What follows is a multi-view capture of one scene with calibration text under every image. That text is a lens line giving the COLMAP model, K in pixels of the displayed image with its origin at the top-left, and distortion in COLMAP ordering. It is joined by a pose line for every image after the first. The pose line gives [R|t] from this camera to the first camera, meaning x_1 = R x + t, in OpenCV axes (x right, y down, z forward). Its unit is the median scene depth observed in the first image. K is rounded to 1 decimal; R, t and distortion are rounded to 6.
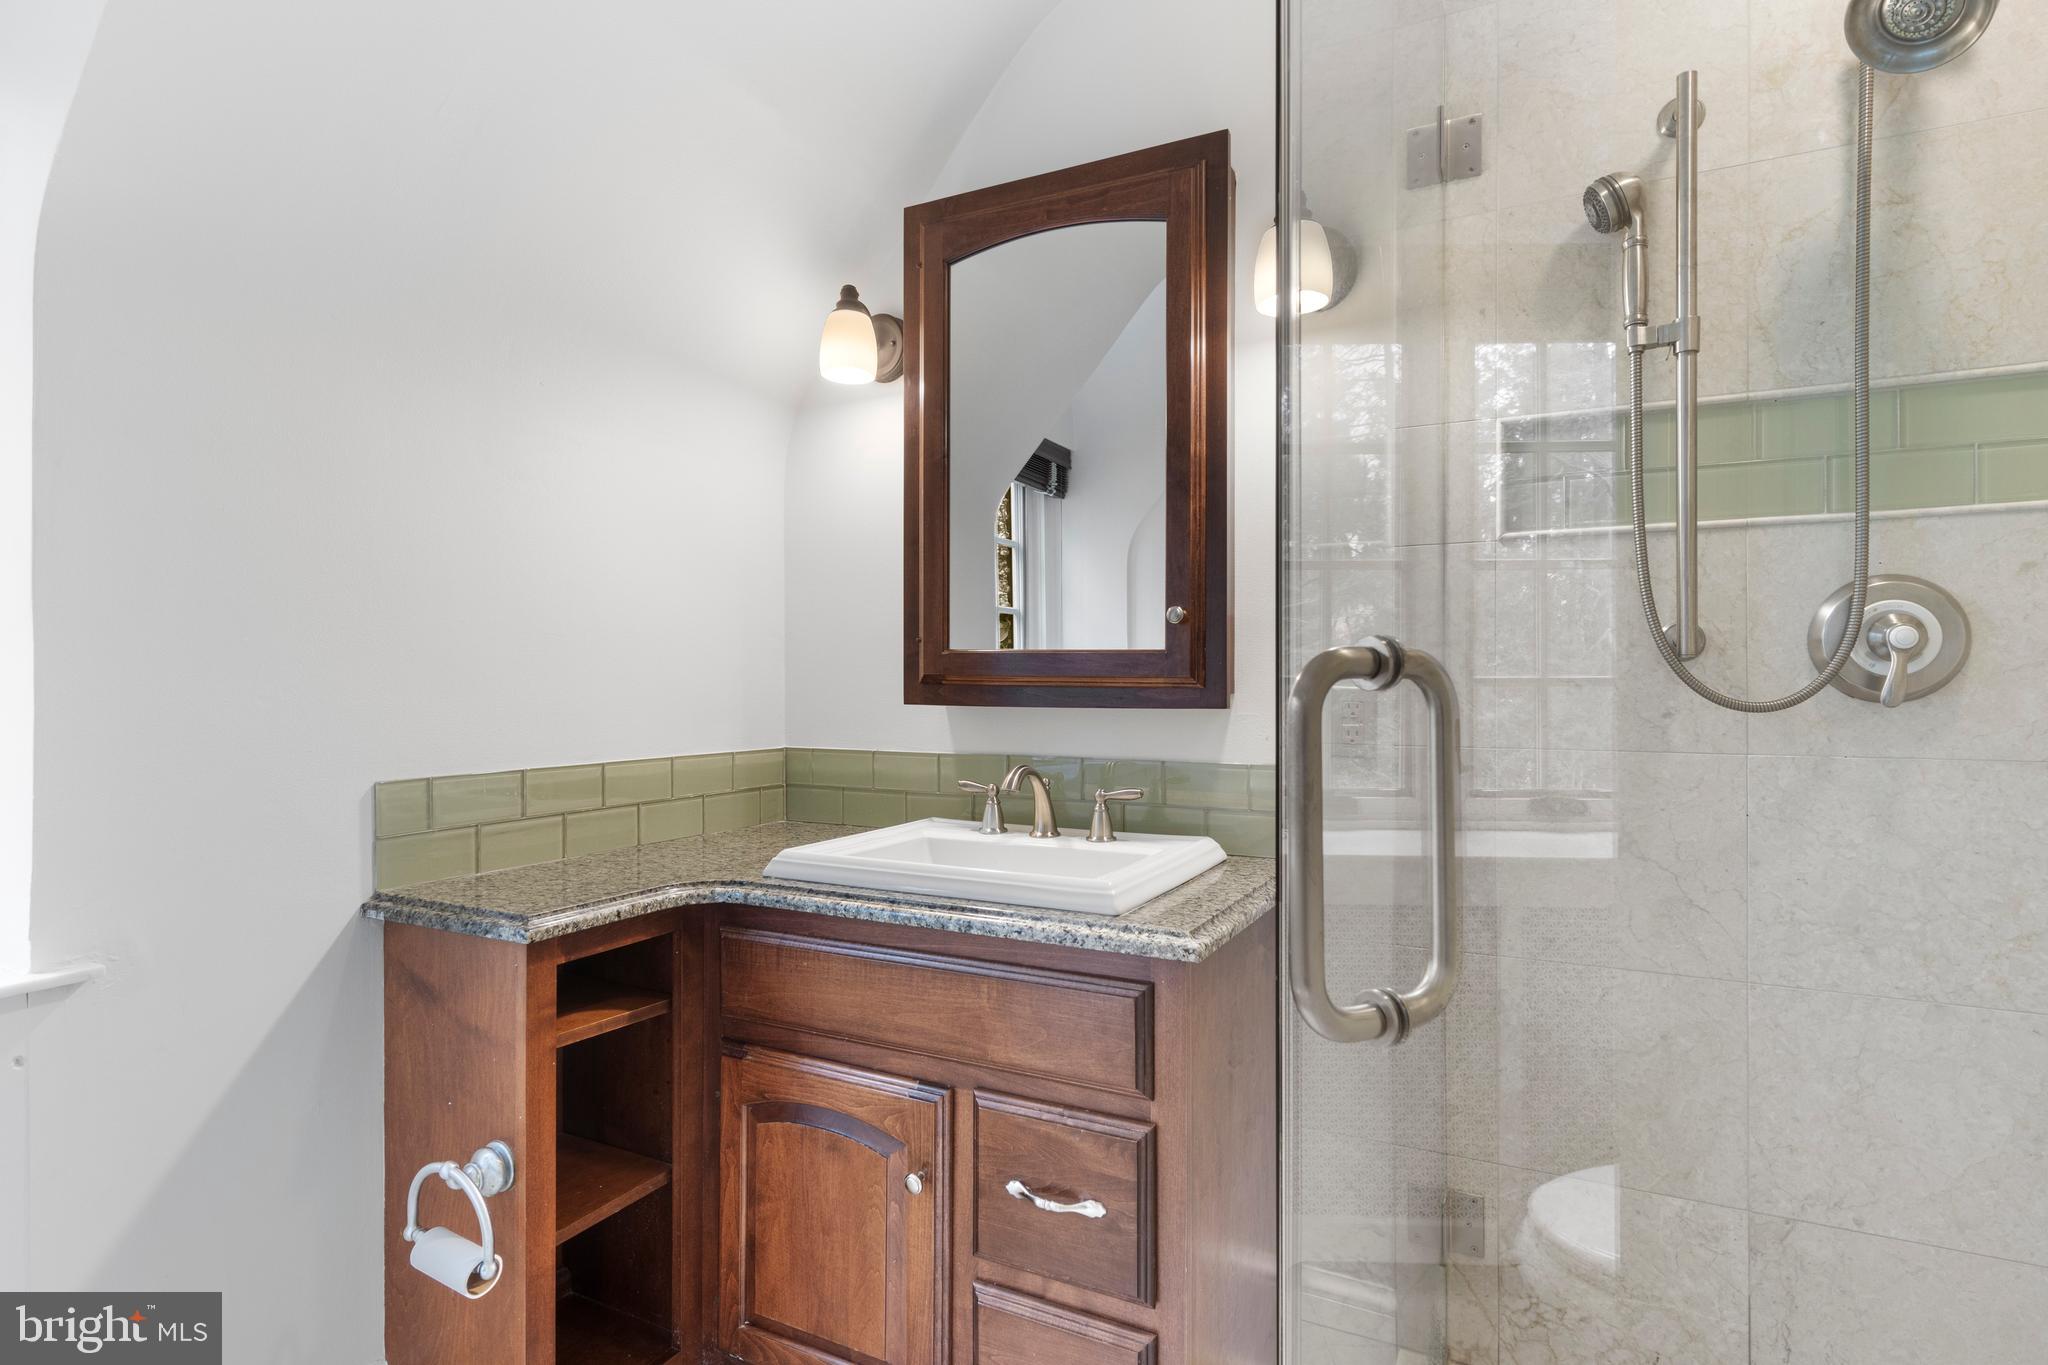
lens RADIAL K [[1056.8, 0, 1024.0], [0, 1056.8, 682.5], [0, 0, 1]] dist [0.011556, 0.000381]
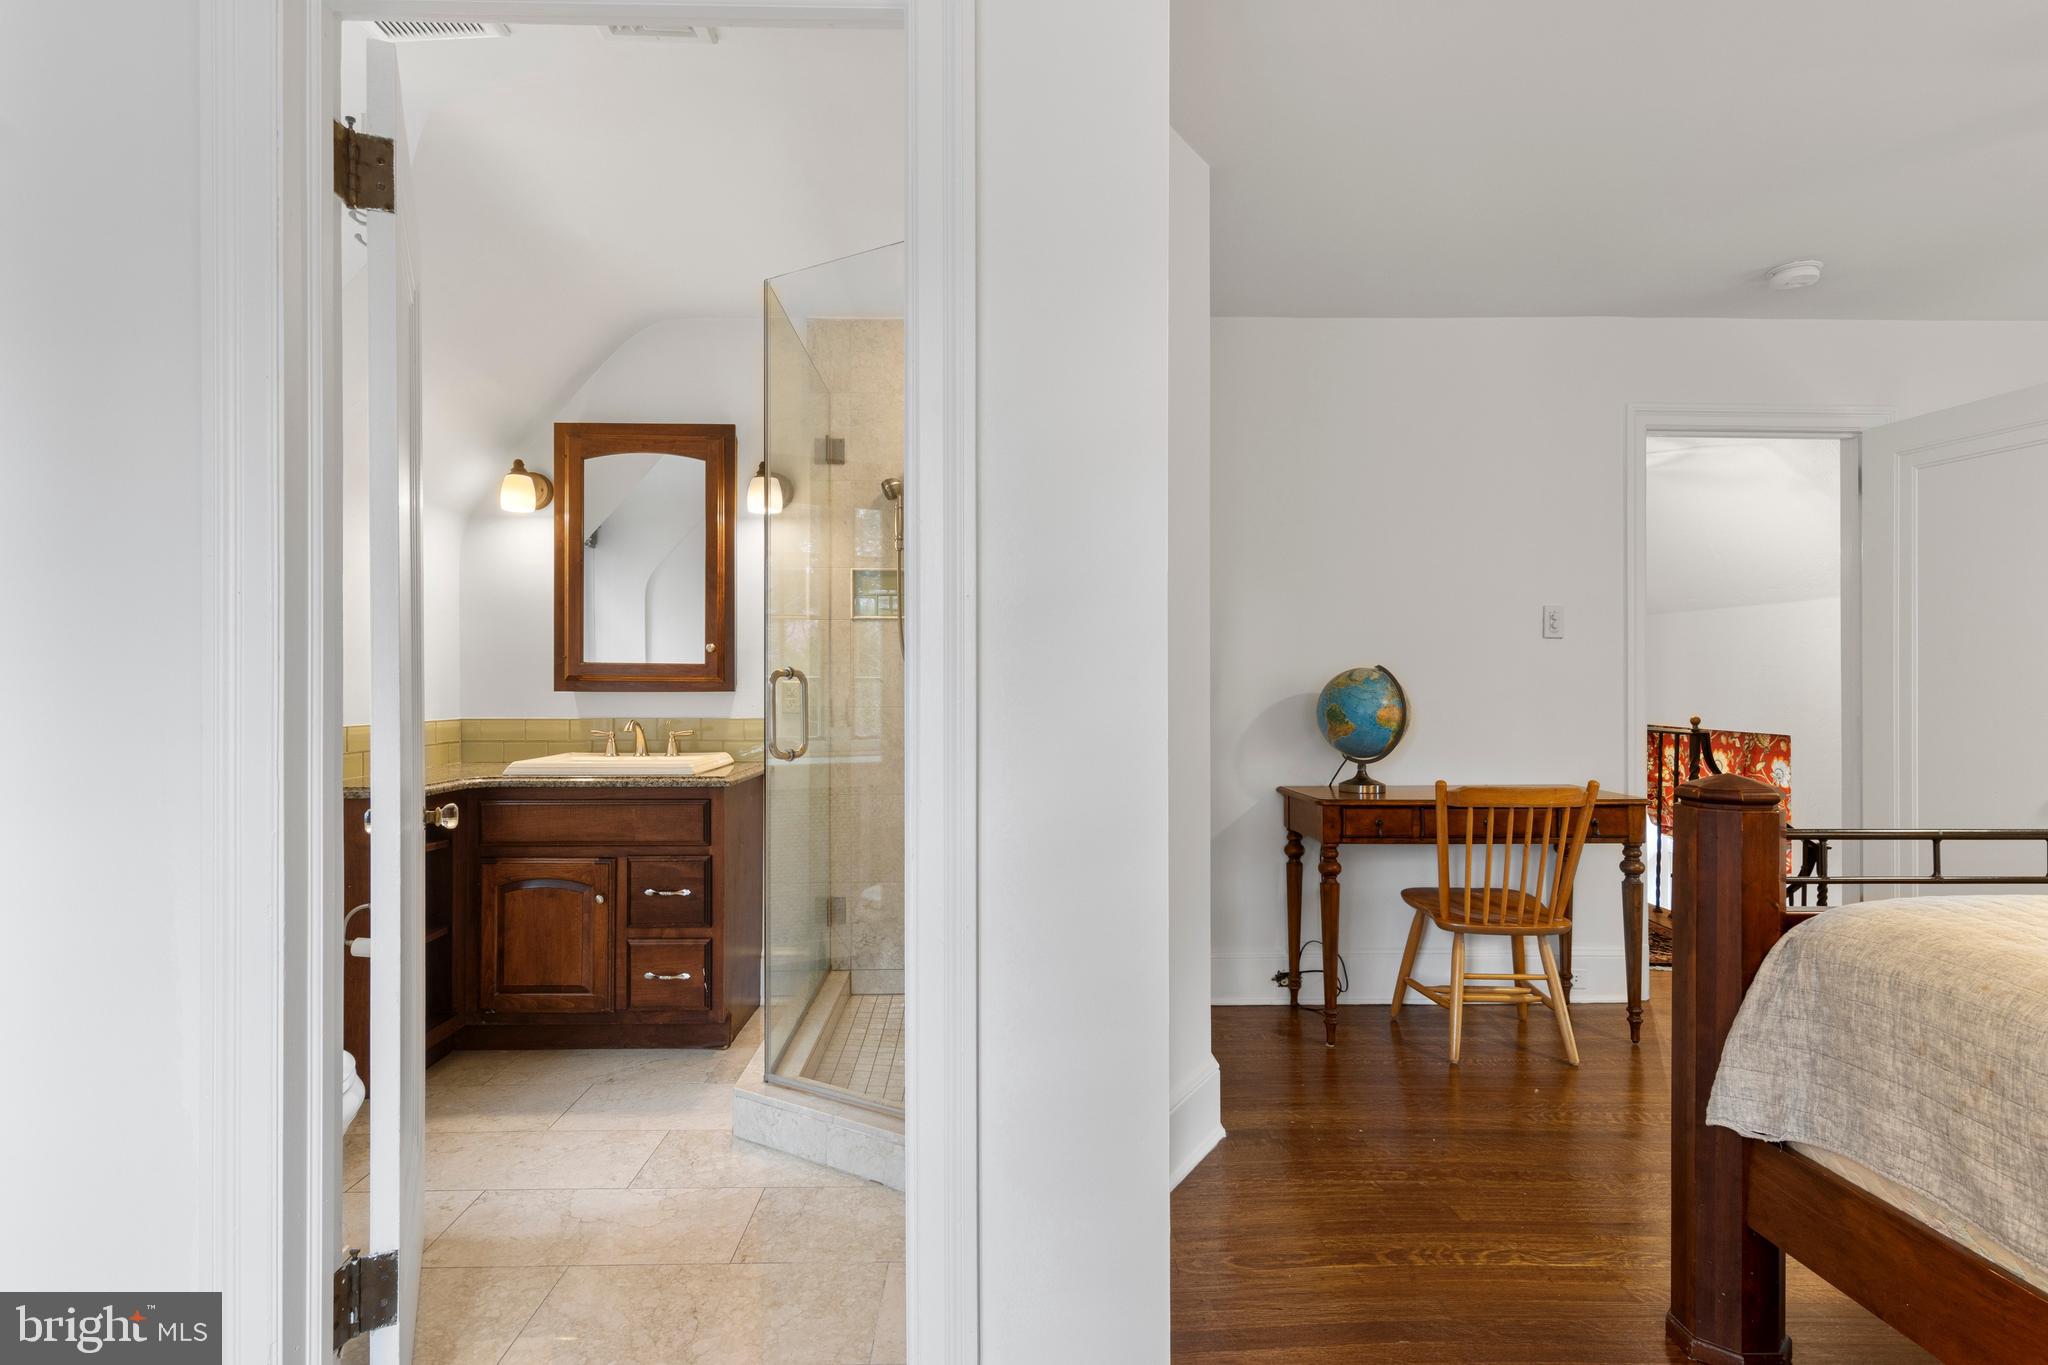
lens RADIAL K [[1056.8, 0, 1024.0], [0, 1056.8, 682.5], [0, 0, 1]] dist [0.011556, 0.000381]
pose [[0.878911, 0.000251, 0.476985, -0.329164], [0.000619, 0.999998, -0.001667, 0.010588], [-0.476985, 0.001760, 0.878910, -1.218329]]
